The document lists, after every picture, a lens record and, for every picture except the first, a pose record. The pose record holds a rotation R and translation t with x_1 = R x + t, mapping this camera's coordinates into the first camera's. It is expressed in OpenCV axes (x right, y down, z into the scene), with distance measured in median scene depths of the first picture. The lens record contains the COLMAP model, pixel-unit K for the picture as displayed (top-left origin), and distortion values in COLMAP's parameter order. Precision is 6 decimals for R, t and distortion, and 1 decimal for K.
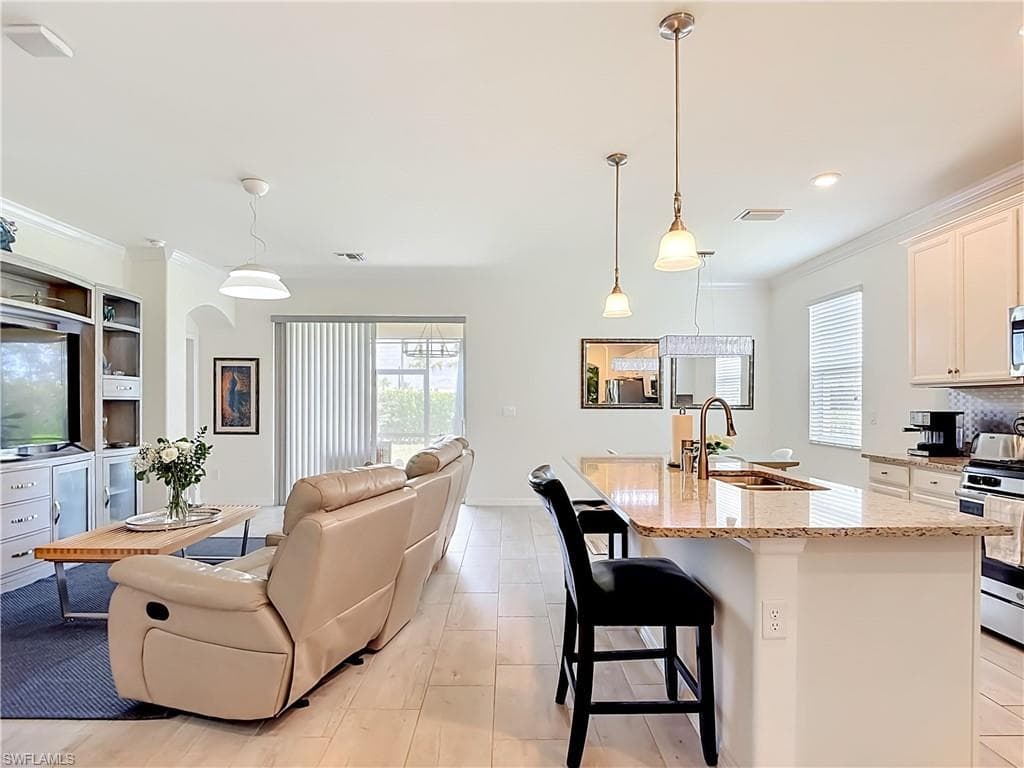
lens RADIAL K [[542.5, 0, 509.2], [0, 542.5, 398.0], [0, 0, 1]] dist [0.004089, -0.022976]
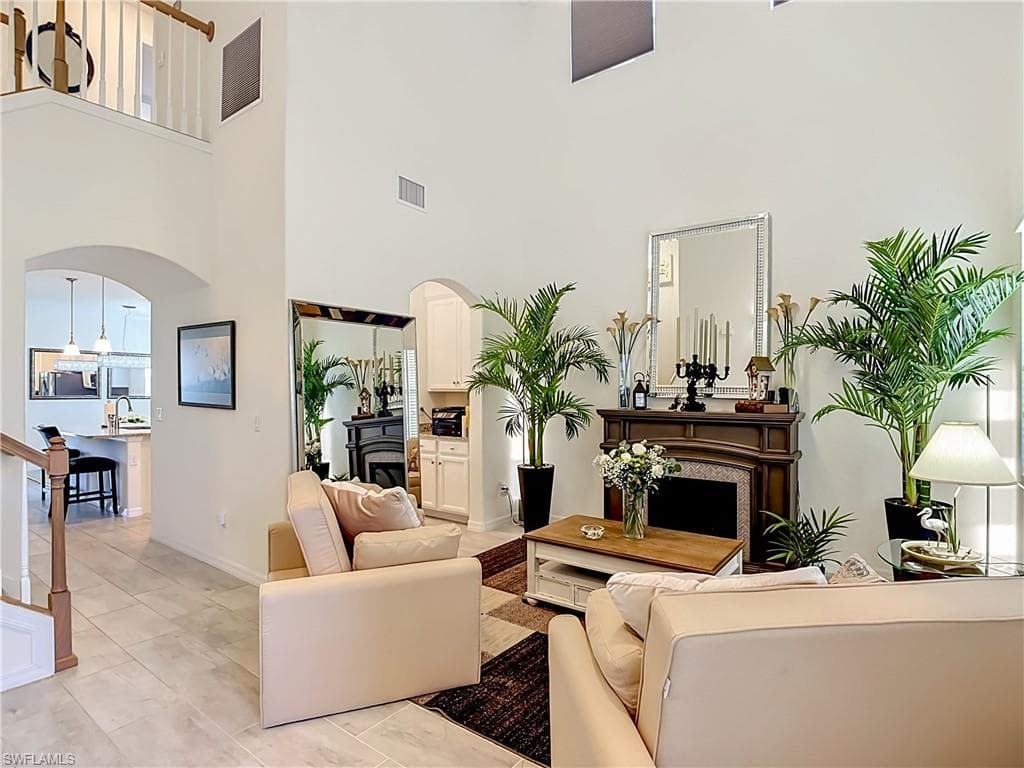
lens RADIAL K [[542.5, 0, 509.2], [0, 542.5, 398.0], [0, 0, 1]] dist [0.004089, -0.022976]
pose [[0.607916, -0.010670, 0.793930, -0.374670], [-0.010833, 0.999705, 0.021730, -0.049012], [-0.793928, -0.021811, 0.607621, -1.404442]]
